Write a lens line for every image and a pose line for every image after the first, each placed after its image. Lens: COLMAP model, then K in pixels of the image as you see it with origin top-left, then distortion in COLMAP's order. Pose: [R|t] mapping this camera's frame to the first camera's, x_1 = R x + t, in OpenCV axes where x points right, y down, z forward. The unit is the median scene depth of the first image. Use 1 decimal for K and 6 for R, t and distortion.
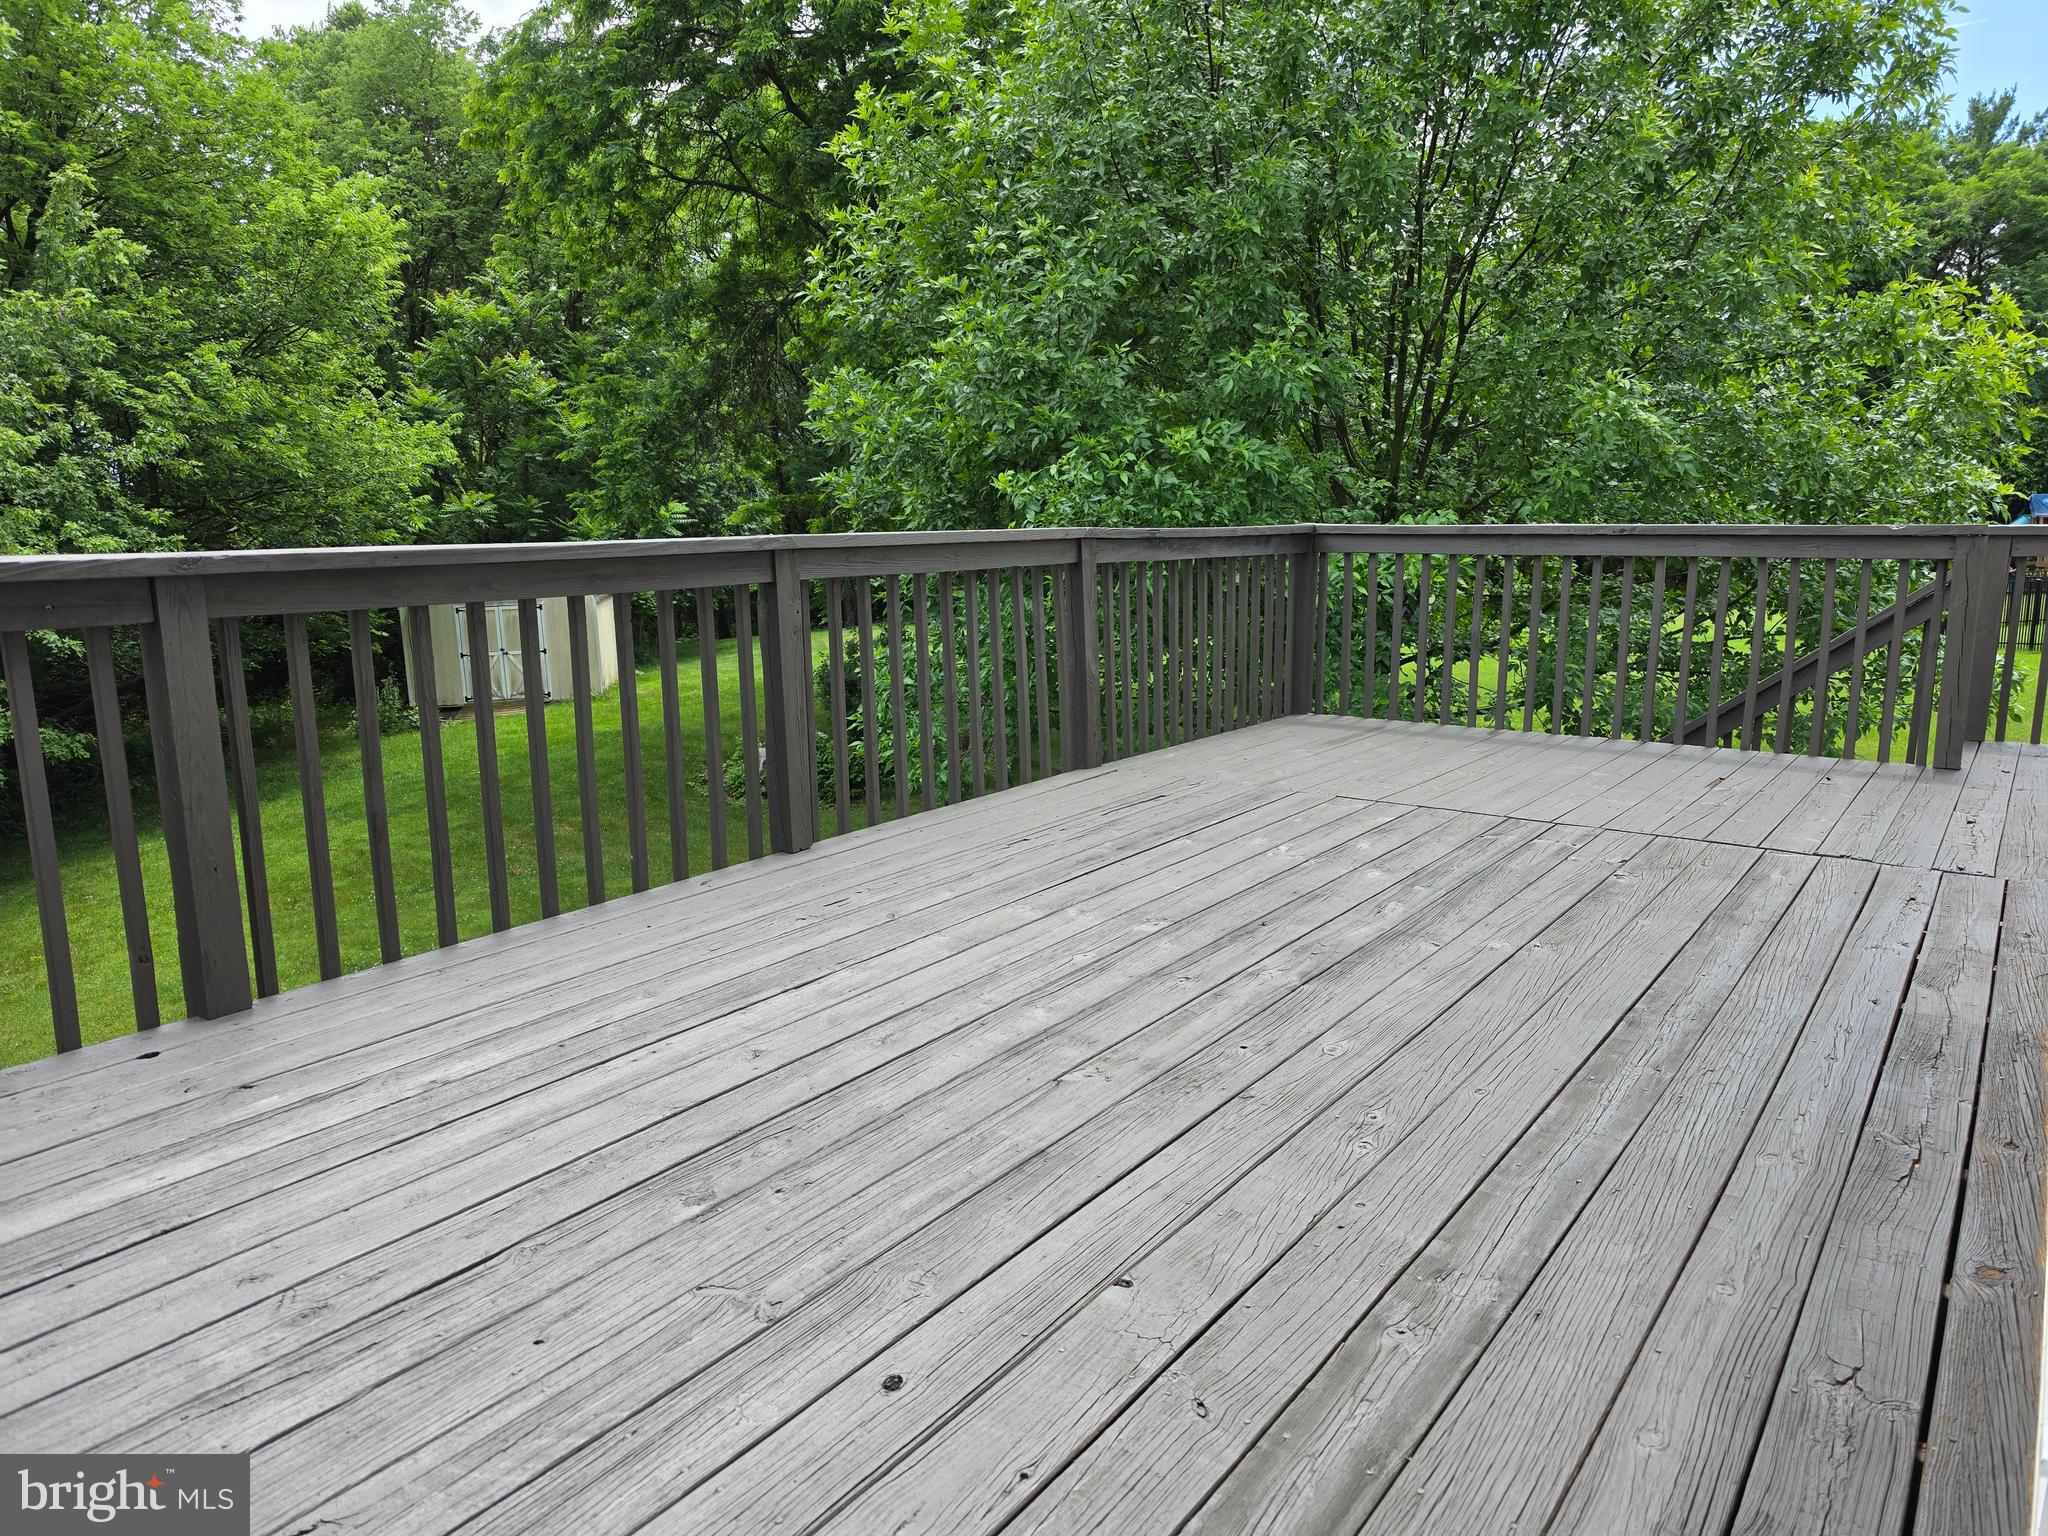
lens RADIAL K [[1381.3, 0, 1024.8], [0, 1381.3, 772.2], [0, 0, 1]] dist [0.042076, -0.049242]
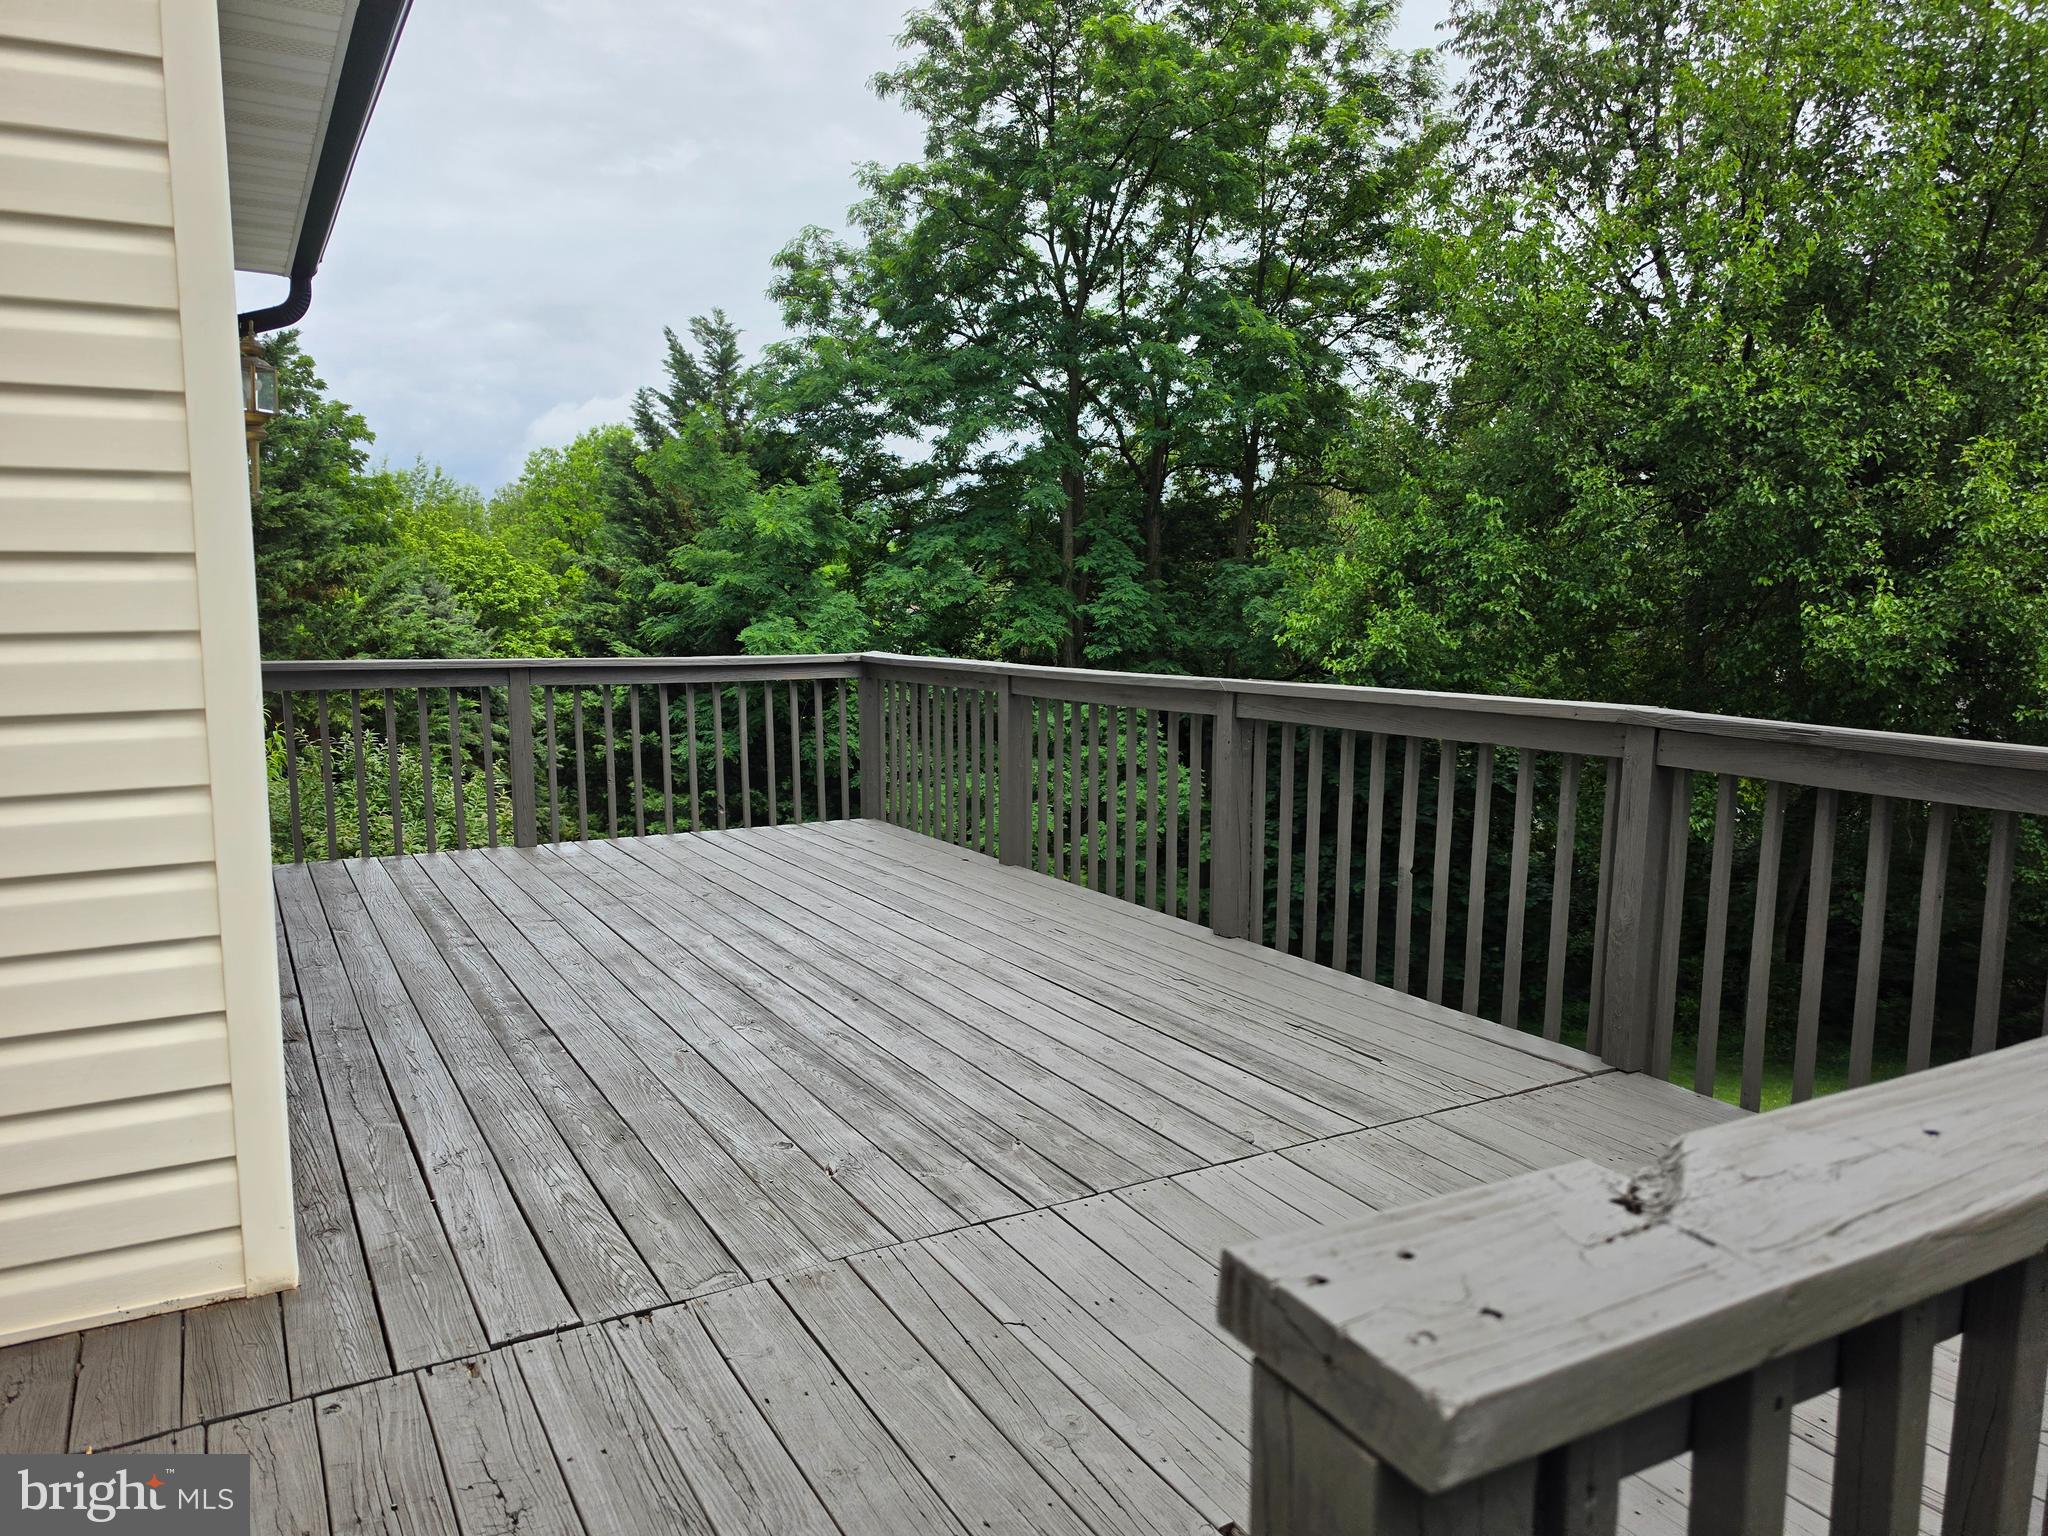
lens RADIAL K [[1381.7, 0, 1019.5], [0, 1381.7, 761.5], [0, 0, 1]] dist [0.045771, -0.055393]
pose [[-0.396092, 0.115737, -0.910887, 0.646032], [-0.173324, 0.964766, 0.197951, -0.194868], [0.901704, 0.236286, -0.362076, 0.808685]]
